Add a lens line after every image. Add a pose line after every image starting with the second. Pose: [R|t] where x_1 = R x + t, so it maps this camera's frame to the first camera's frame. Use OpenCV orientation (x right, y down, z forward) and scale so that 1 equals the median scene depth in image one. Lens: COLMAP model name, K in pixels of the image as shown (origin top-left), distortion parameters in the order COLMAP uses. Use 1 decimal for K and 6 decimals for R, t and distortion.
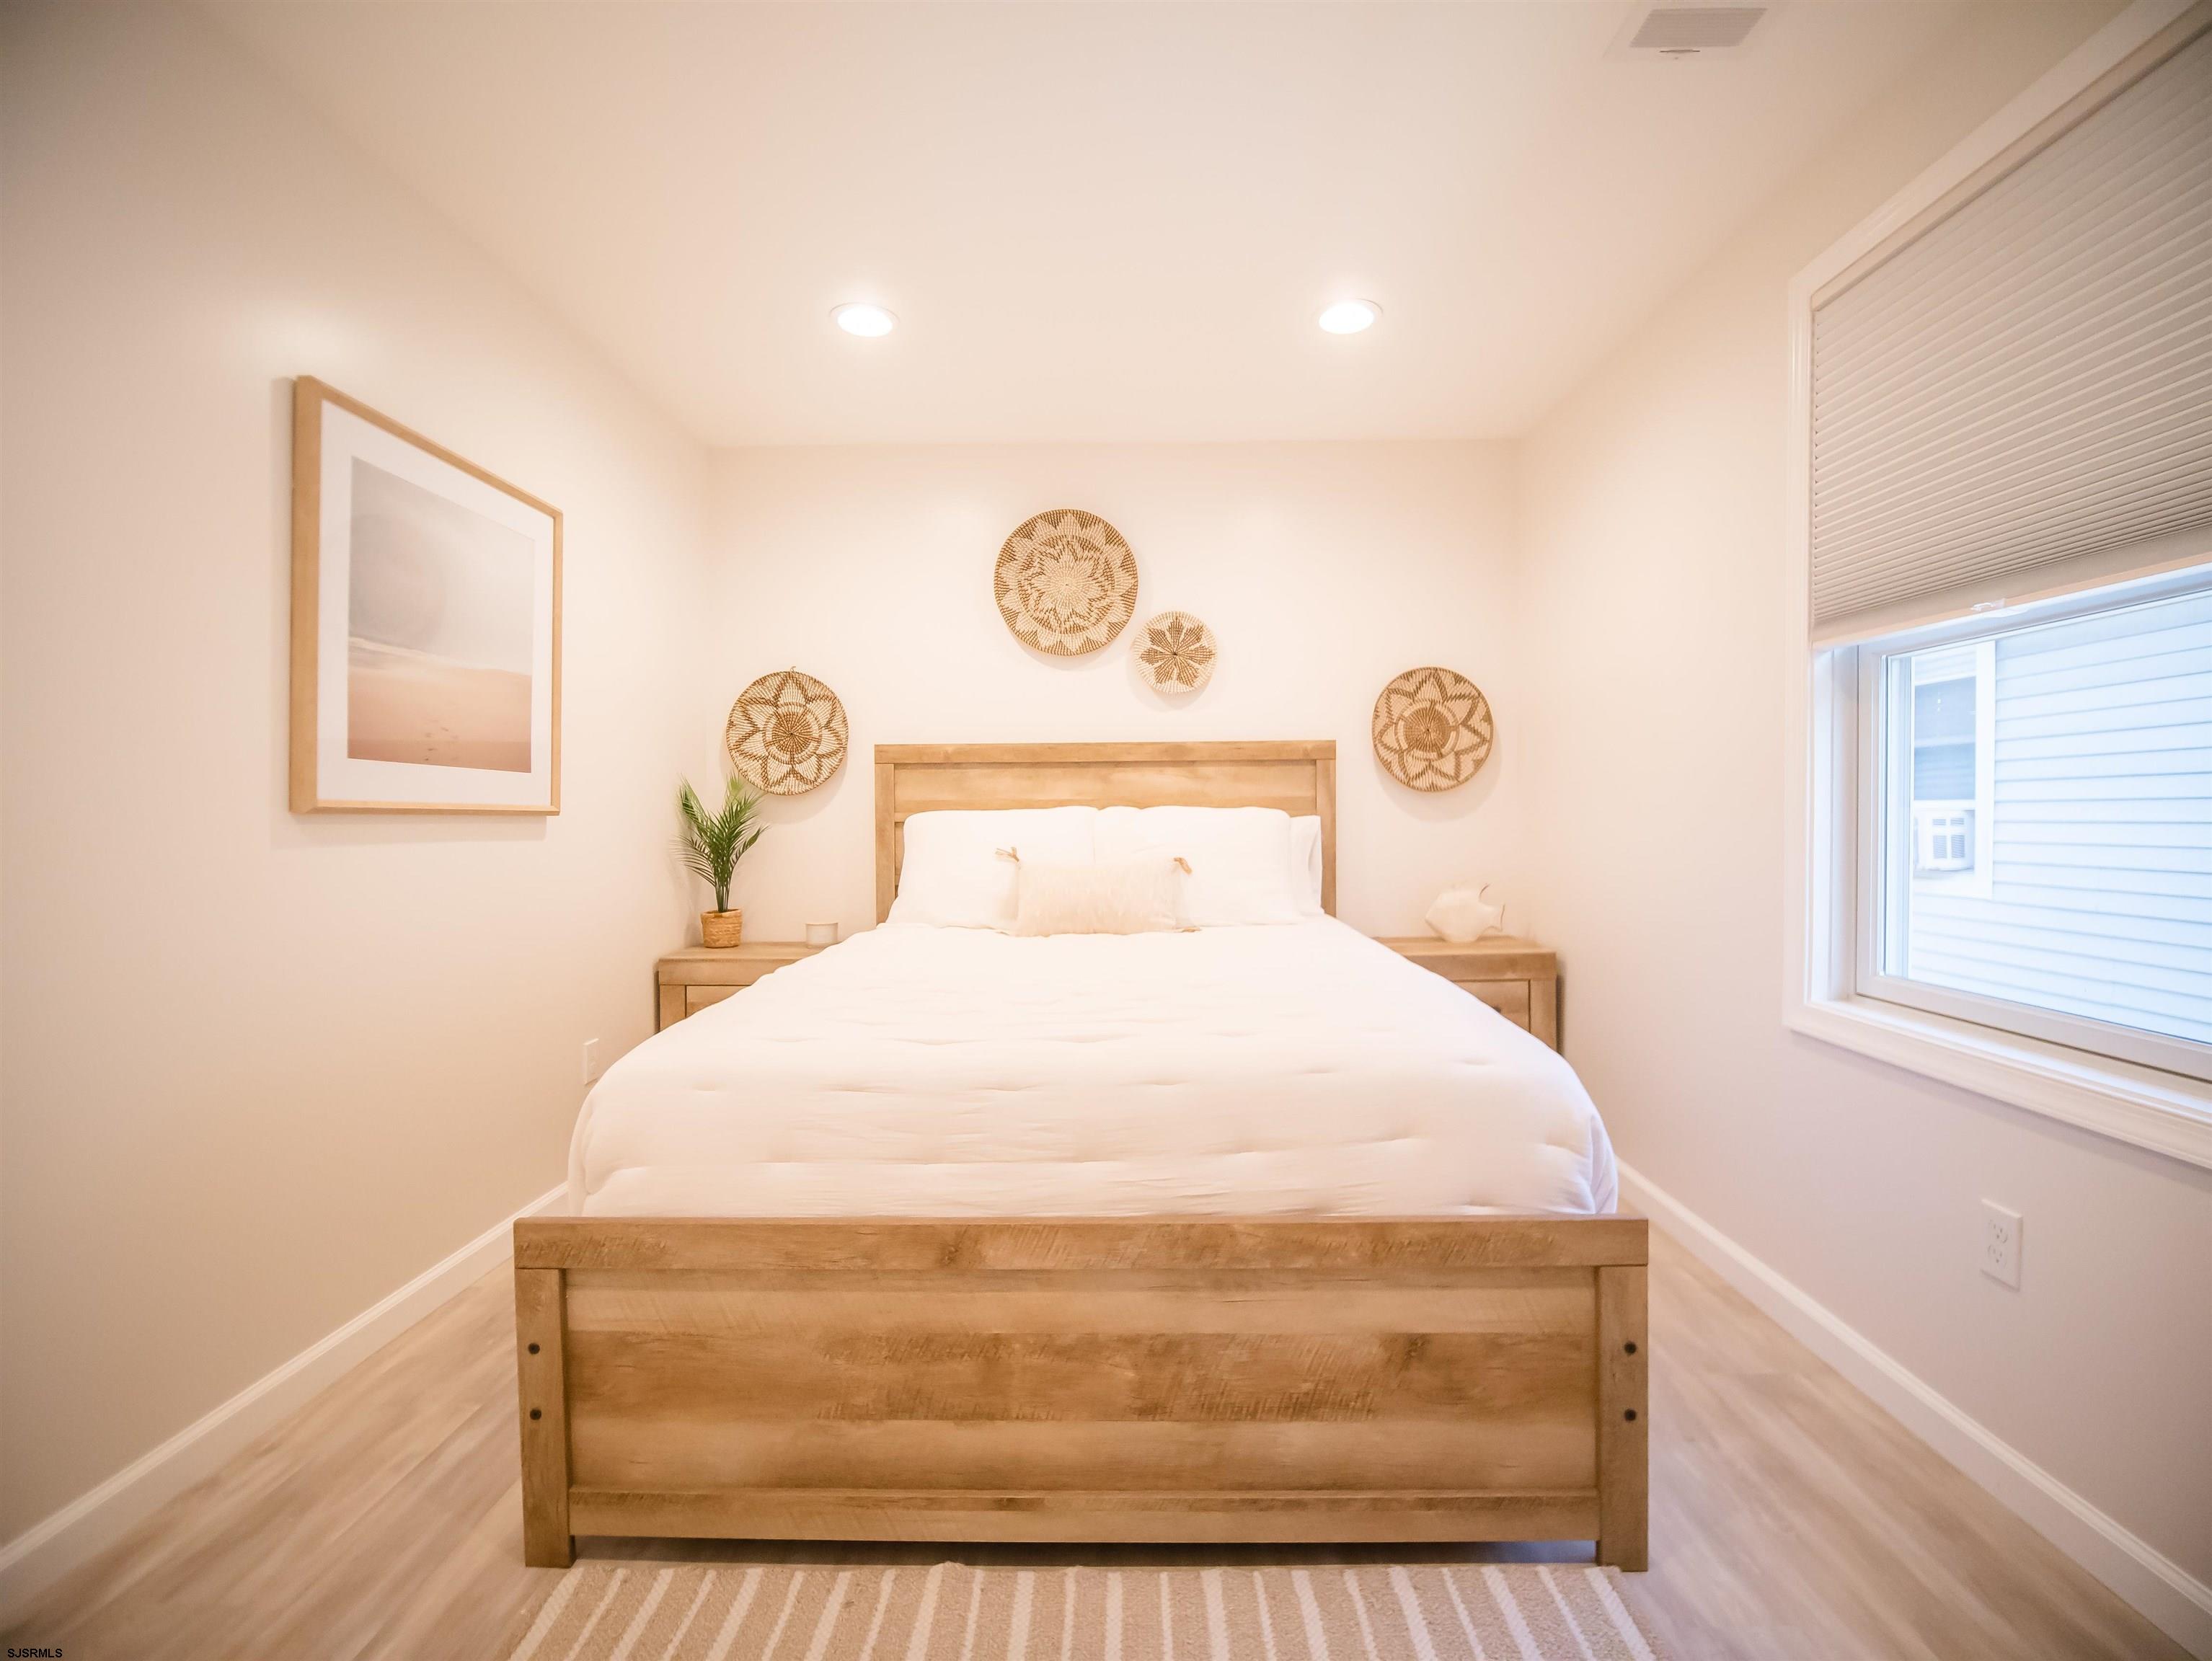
lens RADIAL K [[990.1, 0, 1078.7], [0, 990.1, 830.3], [0, 0, 1]] dist [-0.010916, -0.008402]
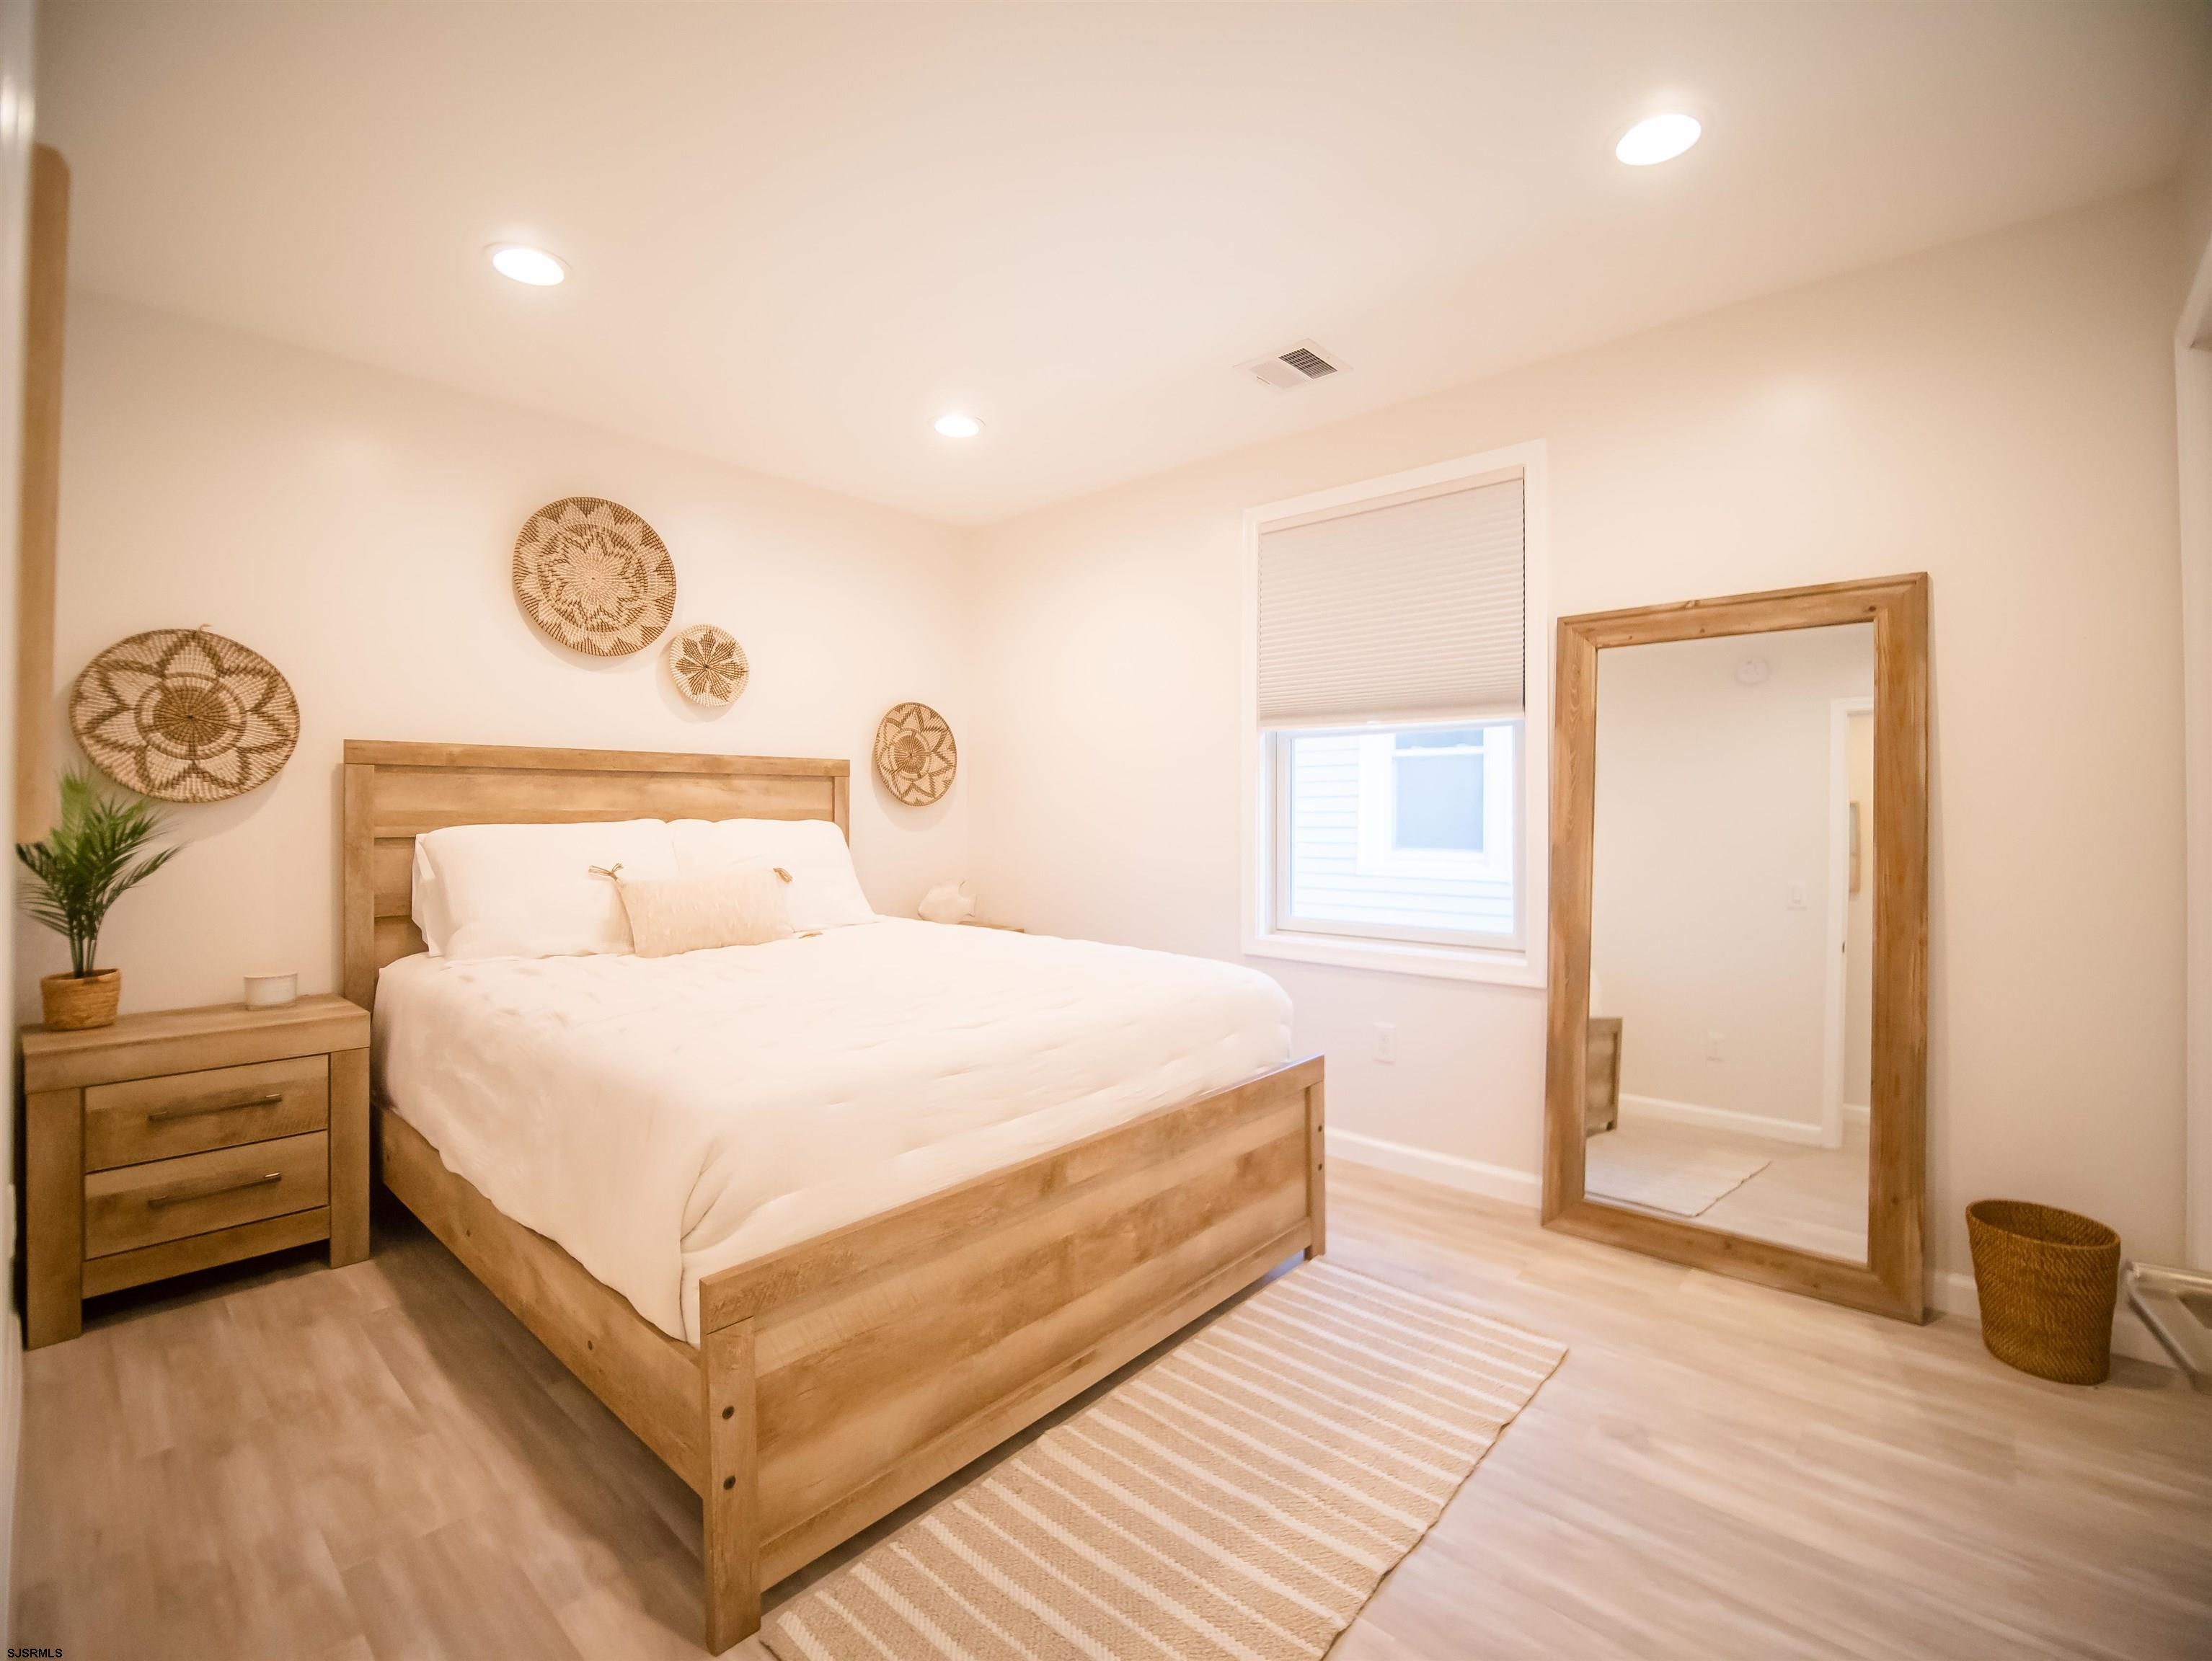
lens RADIAL K [[971.7, 0, 1106.0], [0, 971.7, 830.5], [0, 0, 1]] dist [-0.016159, -0.001105]
pose [[0.660296, -0.009019, 0.750951, -0.378430], [0.012655, 0.999920, 0.000883, -0.007506], [-0.750899, 0.008920, 0.660357, 0.046577]]
